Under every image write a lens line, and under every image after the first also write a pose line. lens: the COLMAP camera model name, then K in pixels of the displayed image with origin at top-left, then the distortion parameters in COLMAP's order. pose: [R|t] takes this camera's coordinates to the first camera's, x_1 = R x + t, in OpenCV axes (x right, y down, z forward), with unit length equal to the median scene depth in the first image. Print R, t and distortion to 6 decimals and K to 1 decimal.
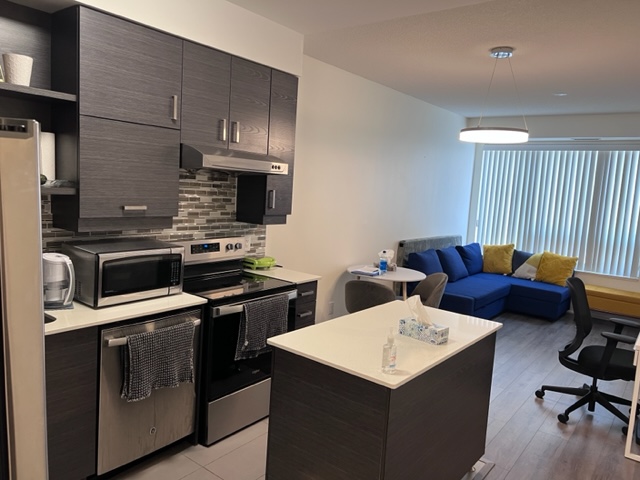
lens RADIAL K [[484.2, 0, 320.1], [0, 484.2, 240.0], [0, 0, 1]] dist [0.046139, -0.041122]
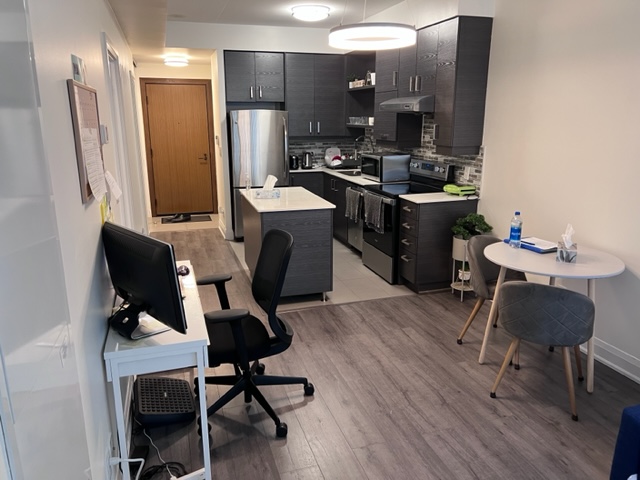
lens RADIAL K [[484.2, 0, 319.9], [0, 484.2, 240.2], [0, 0, 1]] dist [0.046139, -0.041122]
pose [[-0.567576, 0.146595, -0.810165, 0.967187], [-0.127232, 0.956583, 0.262223, -0.094970], [0.813431, 0.251910, -0.524282, 1.322035]]
